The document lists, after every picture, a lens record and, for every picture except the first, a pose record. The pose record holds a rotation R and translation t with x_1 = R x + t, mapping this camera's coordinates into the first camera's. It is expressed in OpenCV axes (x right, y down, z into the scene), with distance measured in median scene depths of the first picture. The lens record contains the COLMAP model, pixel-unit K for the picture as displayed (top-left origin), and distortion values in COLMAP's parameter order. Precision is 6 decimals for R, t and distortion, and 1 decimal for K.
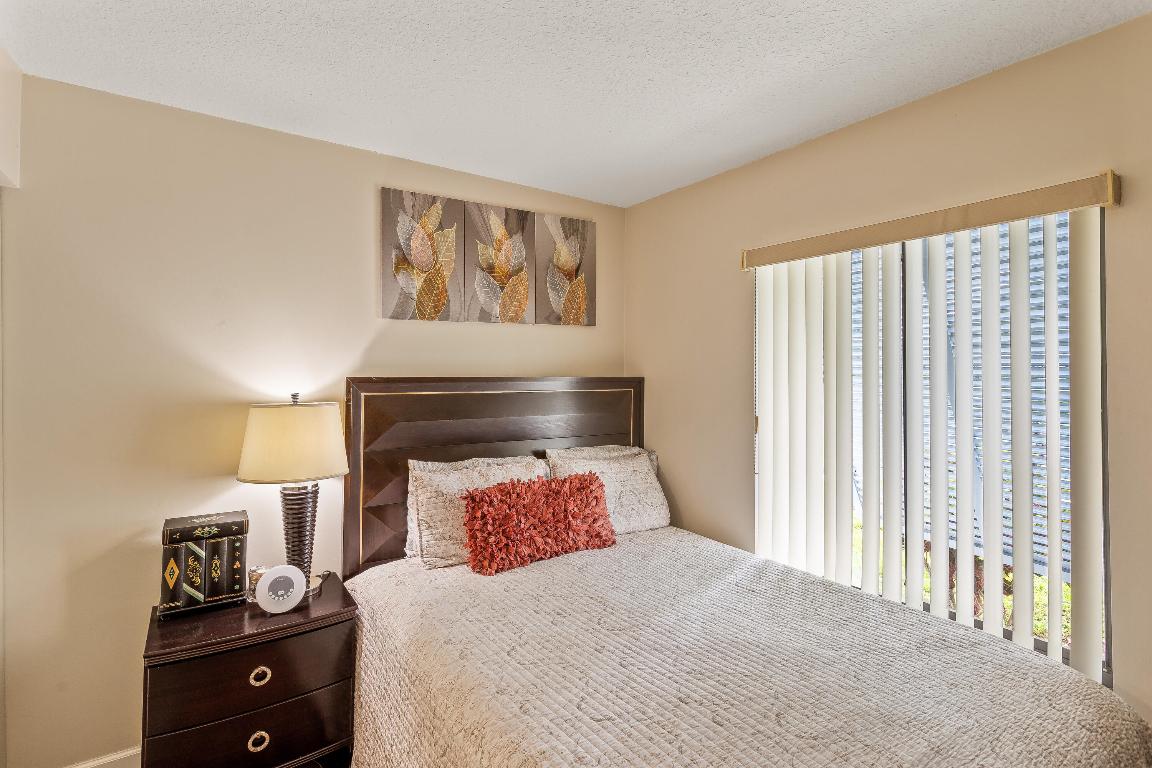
lens RADIAL K [[554.0, 0, 573.7], [0, 554.0, 361.5], [0, 0, 1]] dist [0.000703, 0.000168]
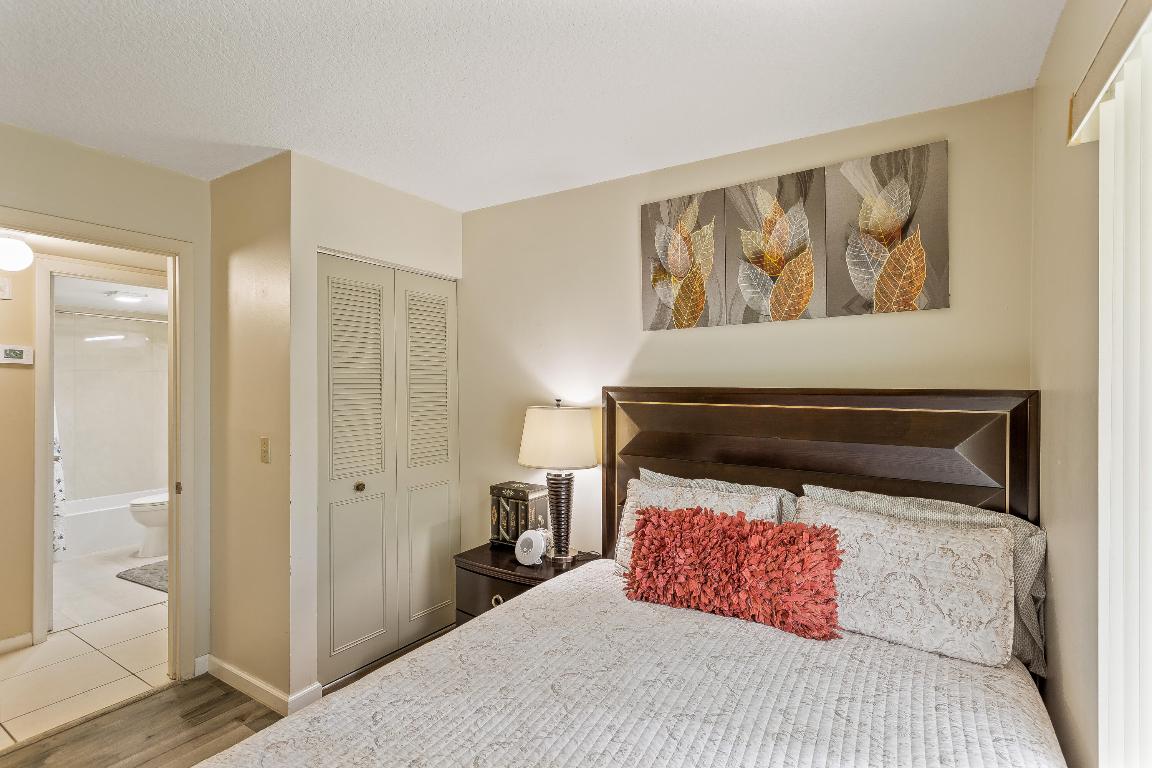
lens RADIAL K [[559.8, 0, 576.0], [0, 559.8, 384.0], [0, 0, 1]] dist [-0.000121, 0.000040]
pose [[0.382396, 0.000984, -0.923998, 0.536690], [0.013432, 0.999888, 0.006623, 0.012981], [0.923901, -0.014944, 0.382340, 0.437148]]
